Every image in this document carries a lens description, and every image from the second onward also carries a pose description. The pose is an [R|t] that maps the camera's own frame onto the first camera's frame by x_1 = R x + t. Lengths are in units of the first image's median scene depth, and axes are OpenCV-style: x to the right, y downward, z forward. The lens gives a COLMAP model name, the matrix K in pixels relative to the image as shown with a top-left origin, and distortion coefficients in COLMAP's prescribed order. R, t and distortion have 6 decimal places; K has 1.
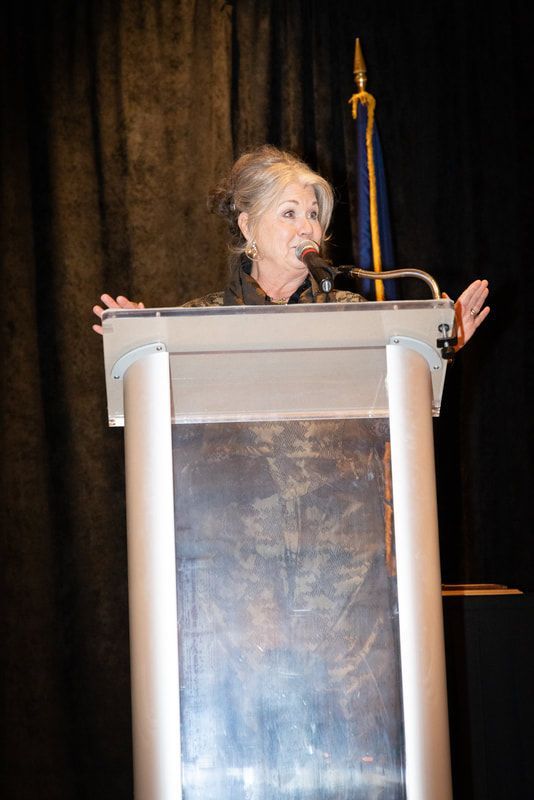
lens RADIAL K [[2387.5, 0, 267.3], [0, 2387.5, 377.2], [0, 0, 1]] dist [0.135307, -0.301821]
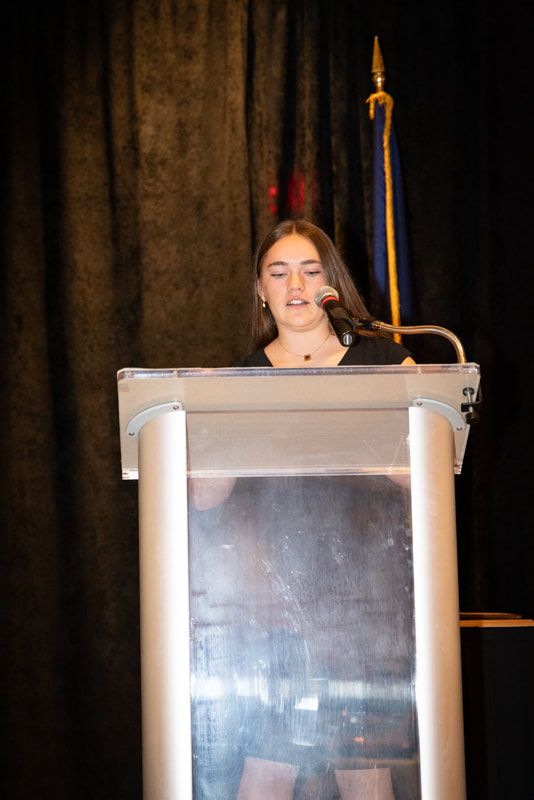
lens RADIAL K [[2387.5, 0, 267.3], [0, 2387.5, 377.2], [0, 0, 1]] dist [0.135307, -0.301821]
pose [[0.999877, 0.015670, 0.000563, -0.005018], [-0.015680, 0.999263, 0.035038, -0.033977], [-0.000014, -0.035043, 0.999386, 0.014832]]
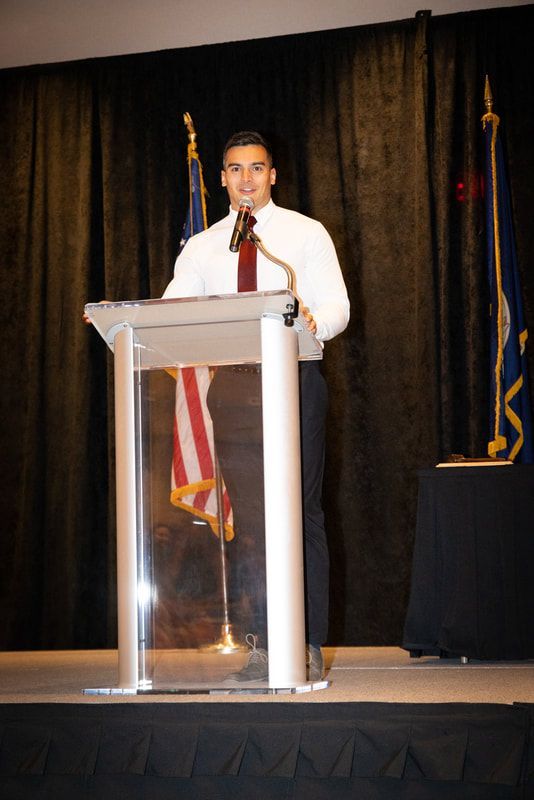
lens RADIAL K [[1792.8, 0, 267.0], [0, 1792.8, 400.0], [0, 0, 1]] dist [0.110032, 0.259174]
pose [[0.938669, -0.023524, -0.344015, 0.266921], [0.047022, 0.997083, 0.060123, -0.017534], [0.341597, -0.072612, 0.937037, -0.068175]]
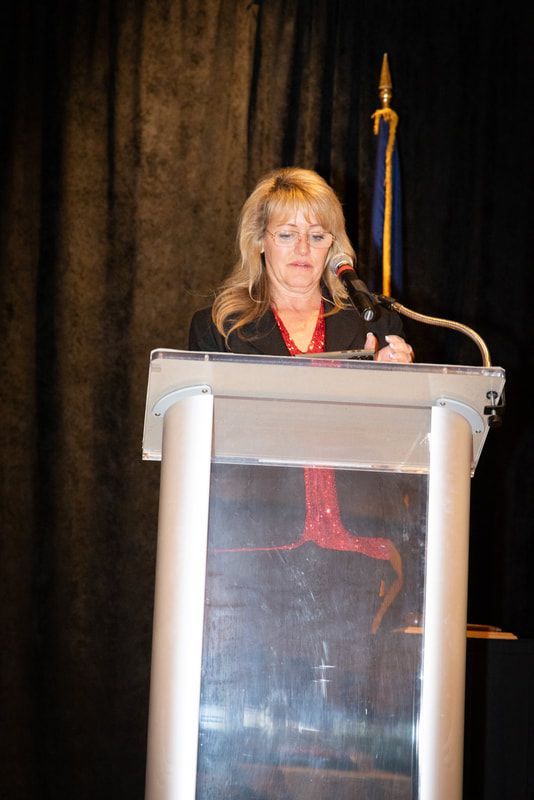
lens RADIAL K [[2387.5, 0, 267.3], [0, 2387.5, 377.2], [0, 0, 1]] dist [0.135307, -0.301821]
pose [[0.995735, 0.086665, 0.031652, -0.029453], [-0.087370, 0.995941, 0.021632, -0.023713], [-0.029649, -0.024305, 0.999265, 0.004738]]
